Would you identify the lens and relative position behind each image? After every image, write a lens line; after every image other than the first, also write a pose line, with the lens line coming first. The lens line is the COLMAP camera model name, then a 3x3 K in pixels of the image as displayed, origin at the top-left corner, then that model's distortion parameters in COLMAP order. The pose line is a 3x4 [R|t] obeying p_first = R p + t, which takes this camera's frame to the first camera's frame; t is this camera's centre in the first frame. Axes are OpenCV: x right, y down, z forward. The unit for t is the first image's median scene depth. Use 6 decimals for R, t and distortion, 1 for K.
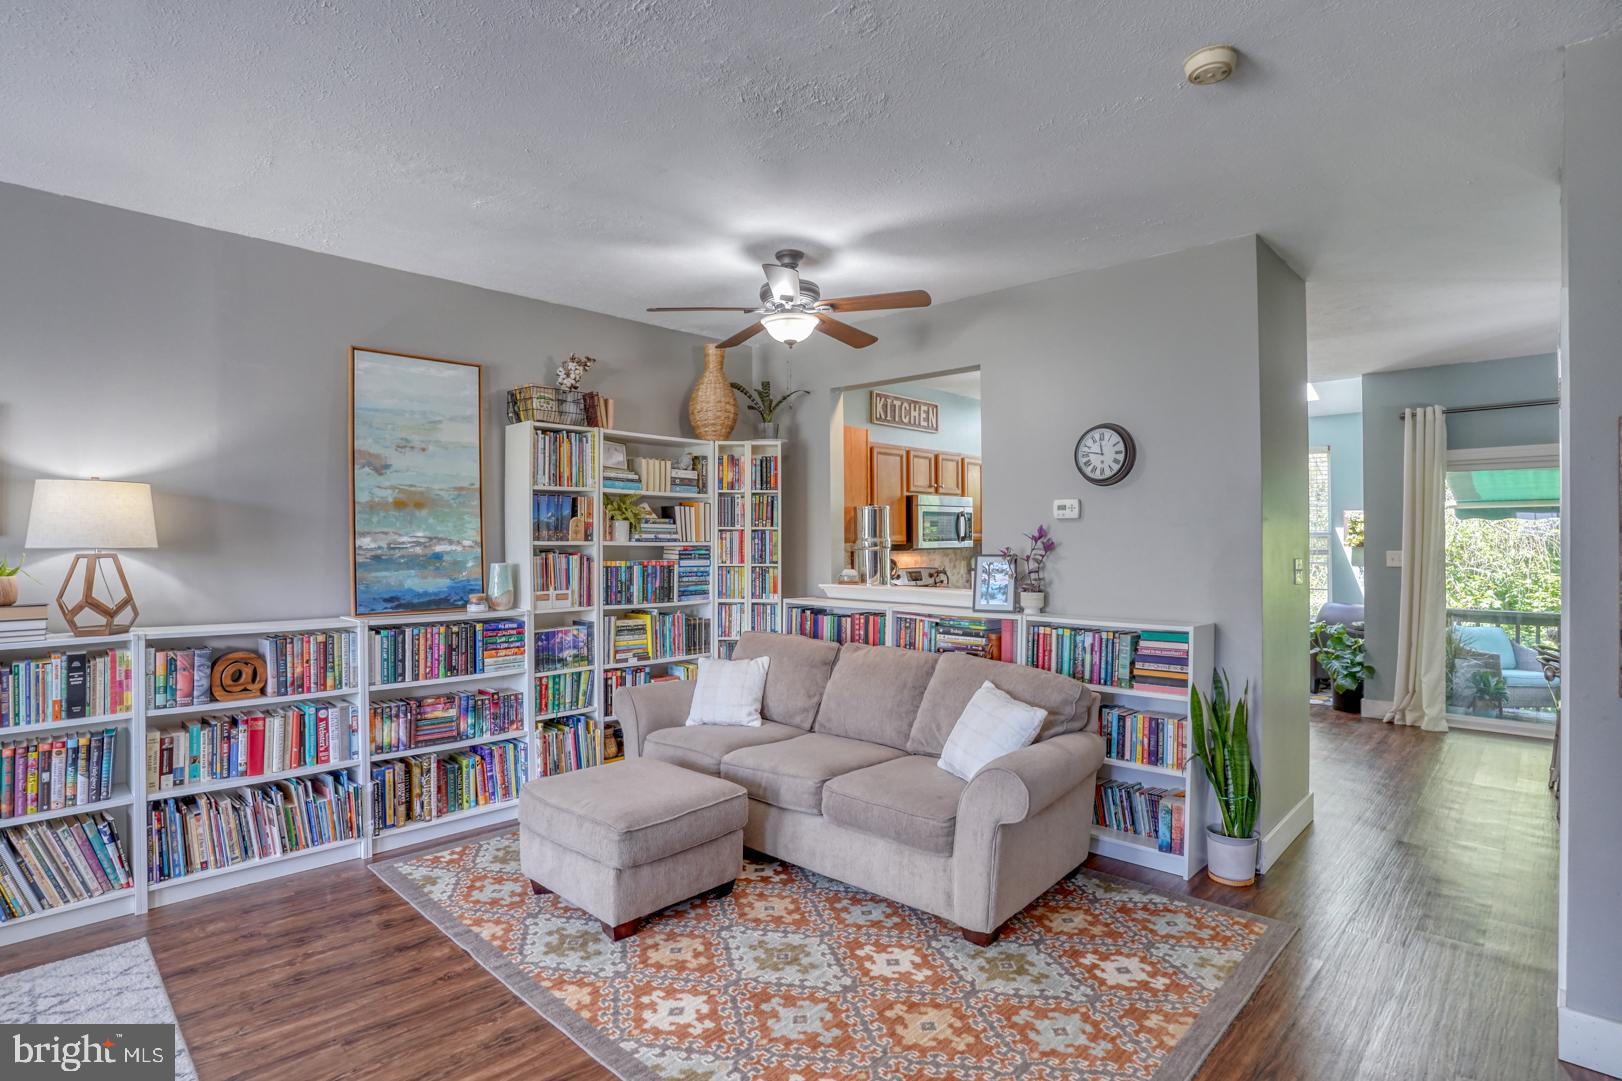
lens RADIAL K [[815.1, 0, 811.7], [0, 815.1, 546.0], [0, 0, 1]] dist [-0.079828, 0.037058]
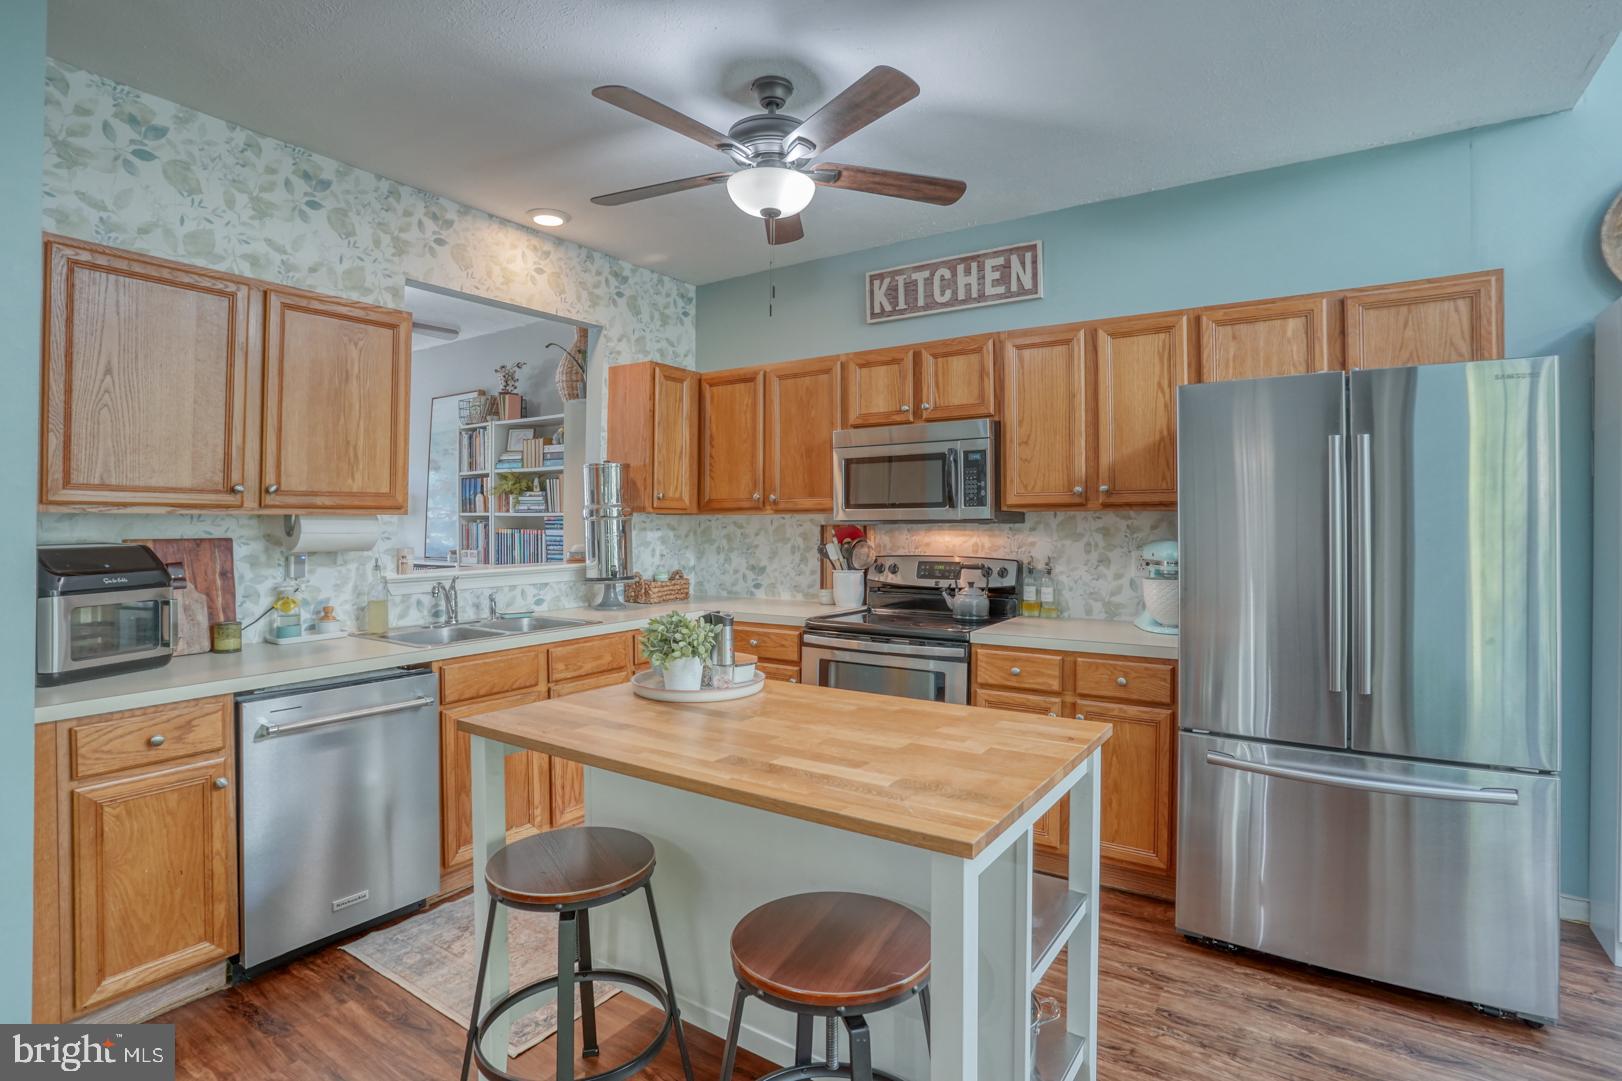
lens RADIAL K [[815.1, 0, 811.7], [0, 815.1, 546.0], [0, 0, 1]] dist [-0.079828, 0.037058]
pose [[0.178251, 0.020544, -0.983771, 1.168973], [-0.011138, 0.999760, 0.018860, 0.018729], [0.983922, 0.007595, 0.178437, 1.419682]]
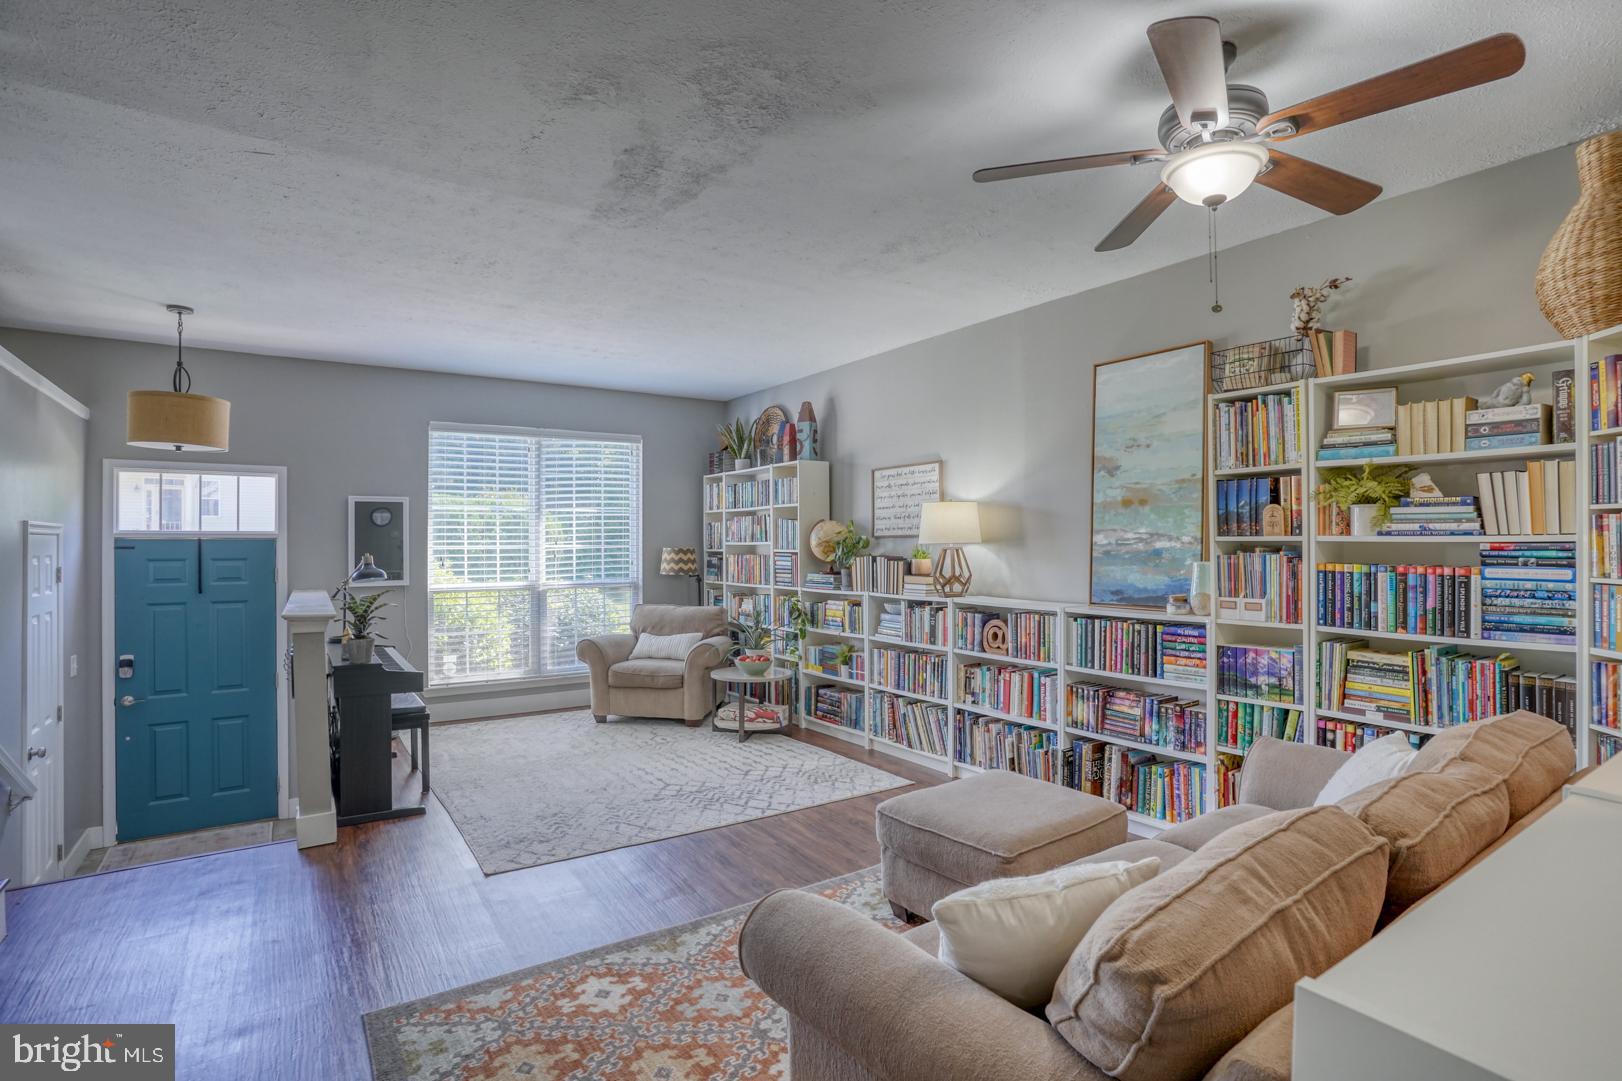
lens RADIAL K [[815.1, 0, 811.7], [0, 815.1, 546.0], [0, 0, 1]] dist [-0.079828, 0.037058]
pose [[-0.214567, 0.005800, -0.976692, 0.588820], [0.001871, 0.999983, 0.005527, -0.001684], [0.976707, -0.000642, -0.214575, 0.807396]]
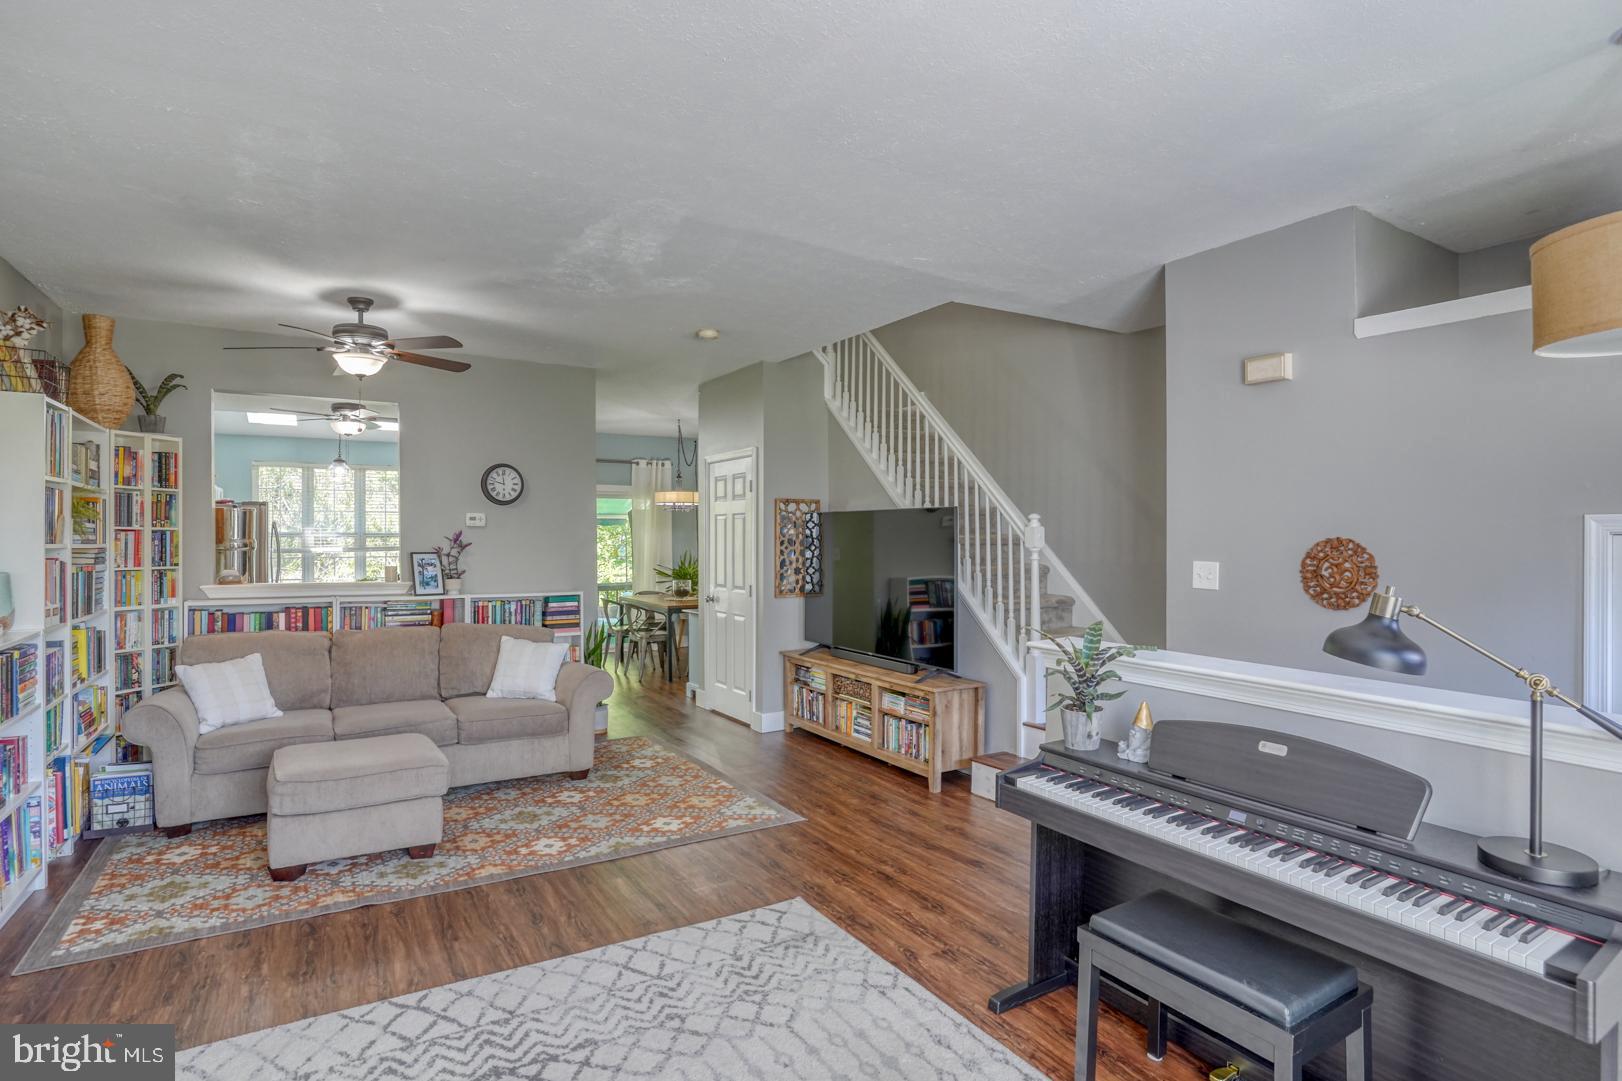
lens RADIAL K [[815.1, 0, 811.7], [0, 815.1, 546.0], [0, 0, 1]] dist [-0.079828, 0.037058]
pose [[0.253765, -0.008197, 0.967231, -0.952723], [0.002603, 0.999966, 0.007792, -0.008931], [-0.967263, 0.000541, 0.253777, 0.061513]]
